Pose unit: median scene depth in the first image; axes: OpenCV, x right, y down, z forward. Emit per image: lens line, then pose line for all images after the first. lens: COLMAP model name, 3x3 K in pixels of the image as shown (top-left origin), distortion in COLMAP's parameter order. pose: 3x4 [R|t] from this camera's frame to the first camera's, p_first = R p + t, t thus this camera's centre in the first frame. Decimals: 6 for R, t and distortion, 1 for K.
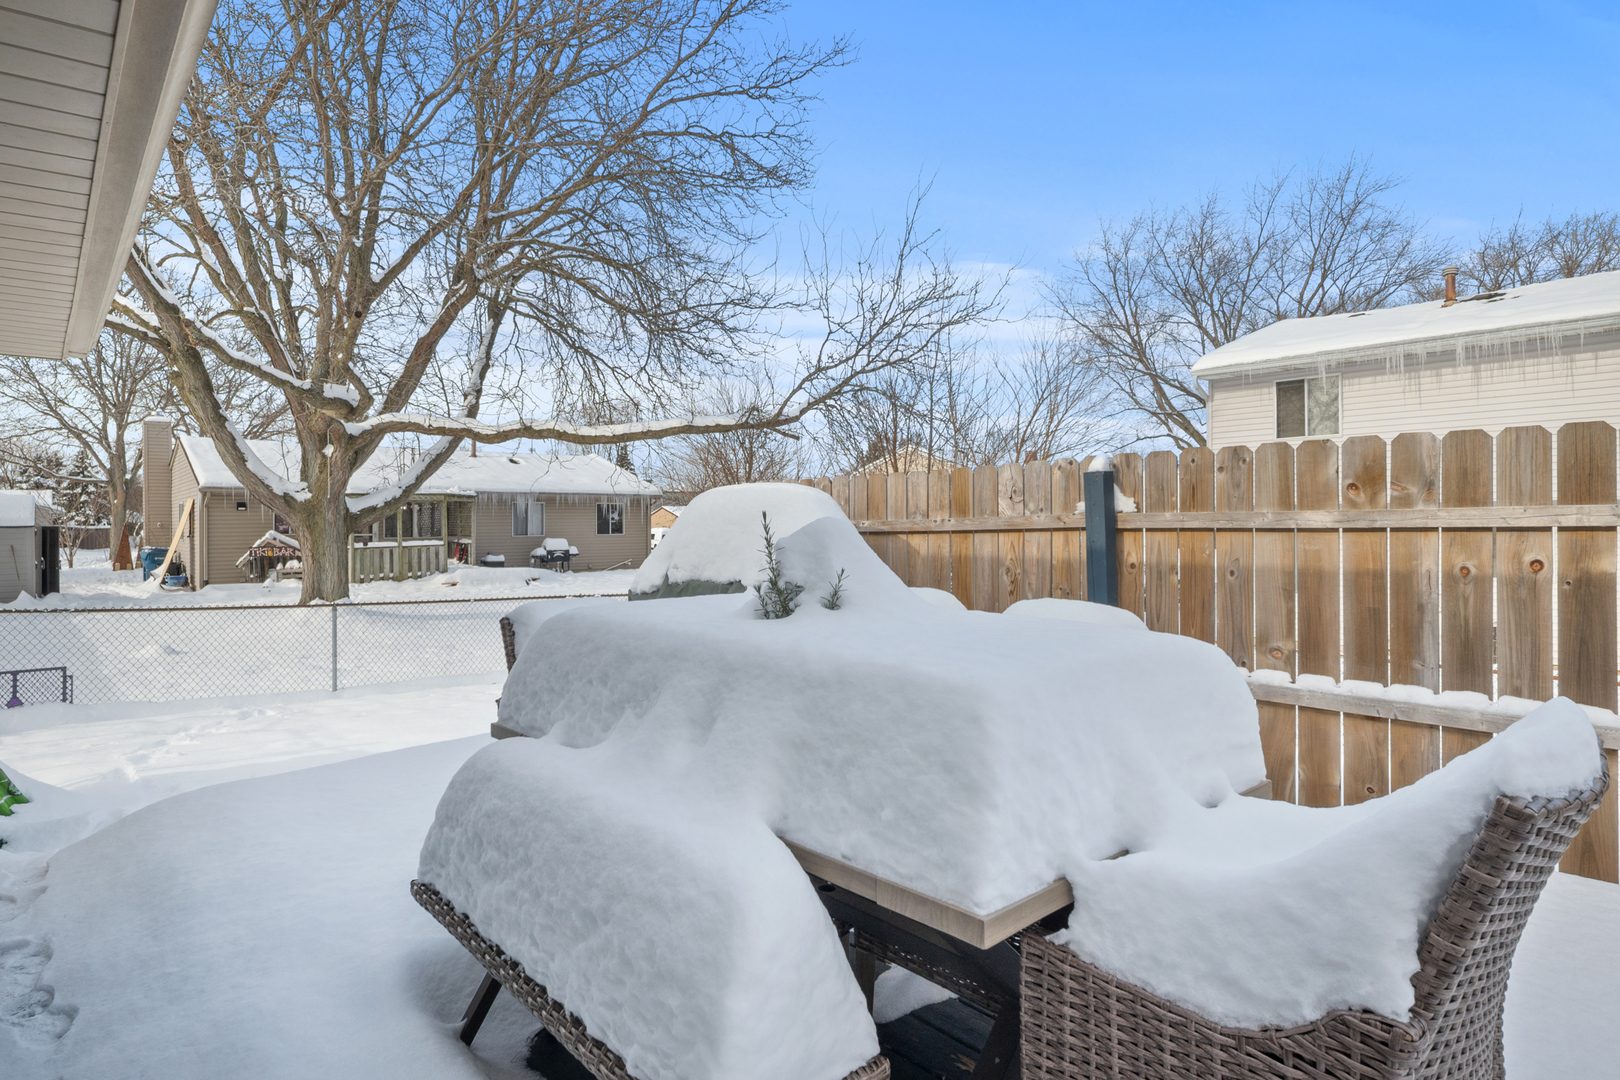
lens RADIAL K [[935.5, 0, 810.0], [0, 935.5, 540.0], [0, 0, 1]] dist [0.006964, 0.000470]
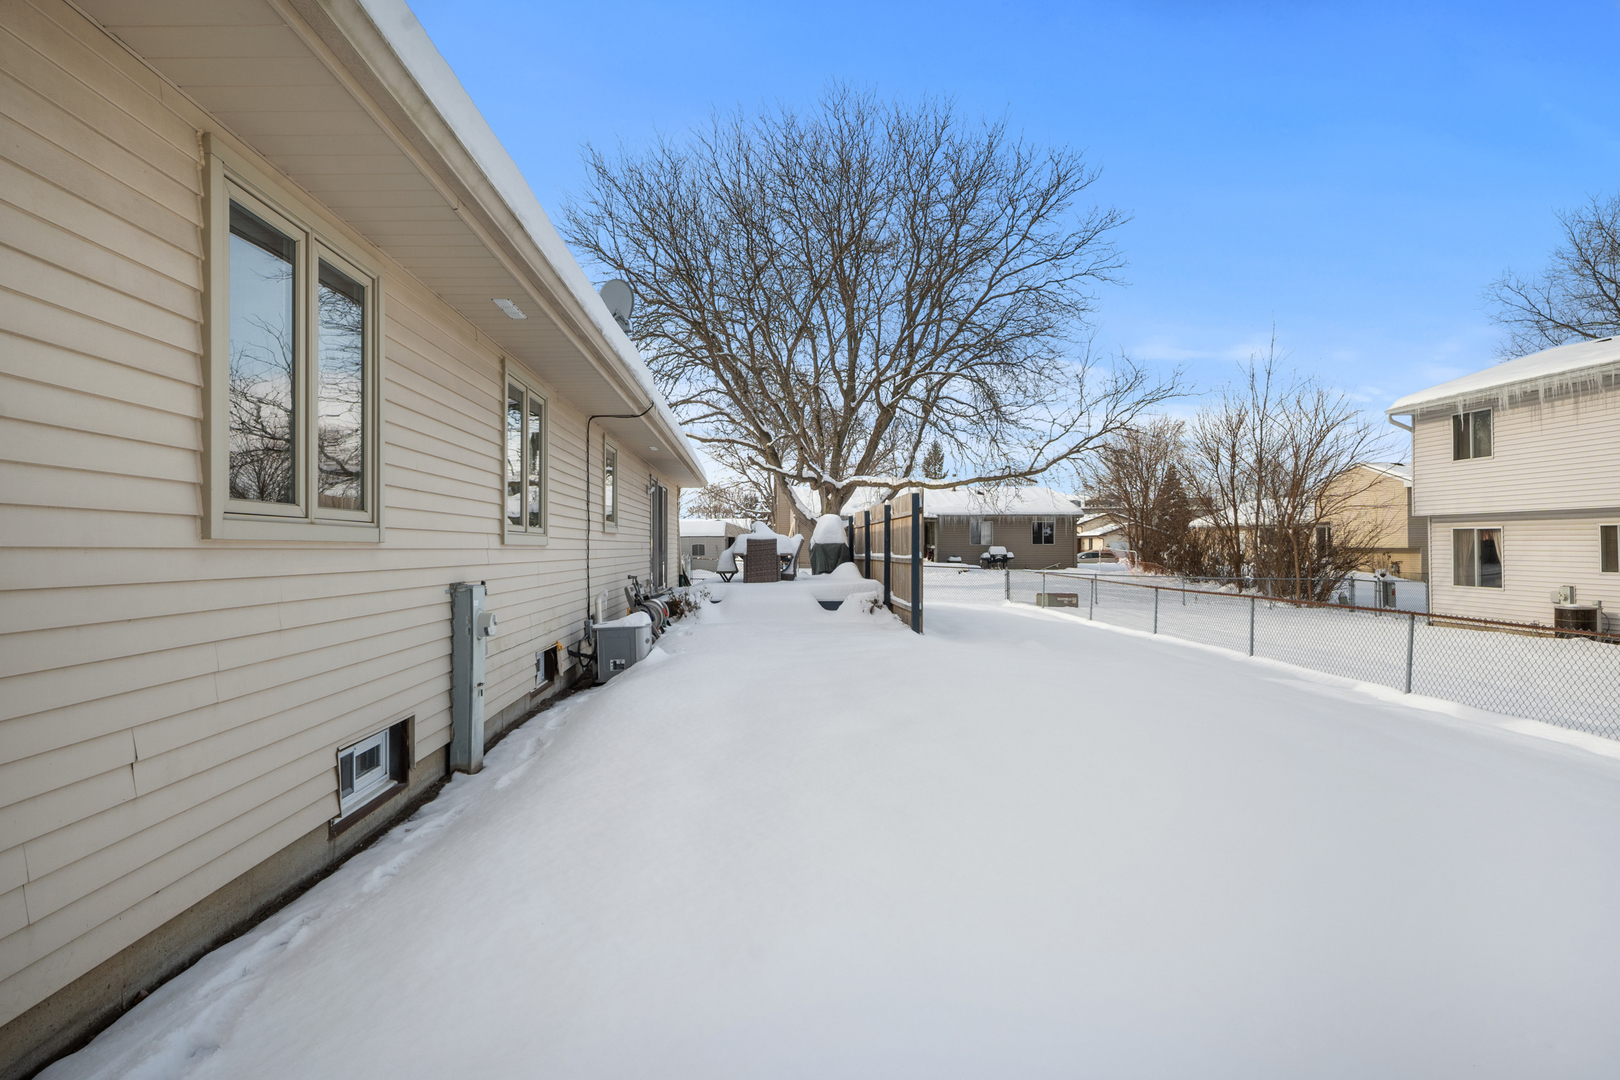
lens RADIAL K [[935.5, 0, 810.0], [0, 935.5, 540.0], [0, 0, 1]] dist [0.006964, 0.000470]
pose [[0.800996, -0.005618, -0.598643, 0.586758], [-0.007128, 0.999796, -0.018920, 0.028658], [0.598627, 0.019422, 0.800793, -0.537679]]
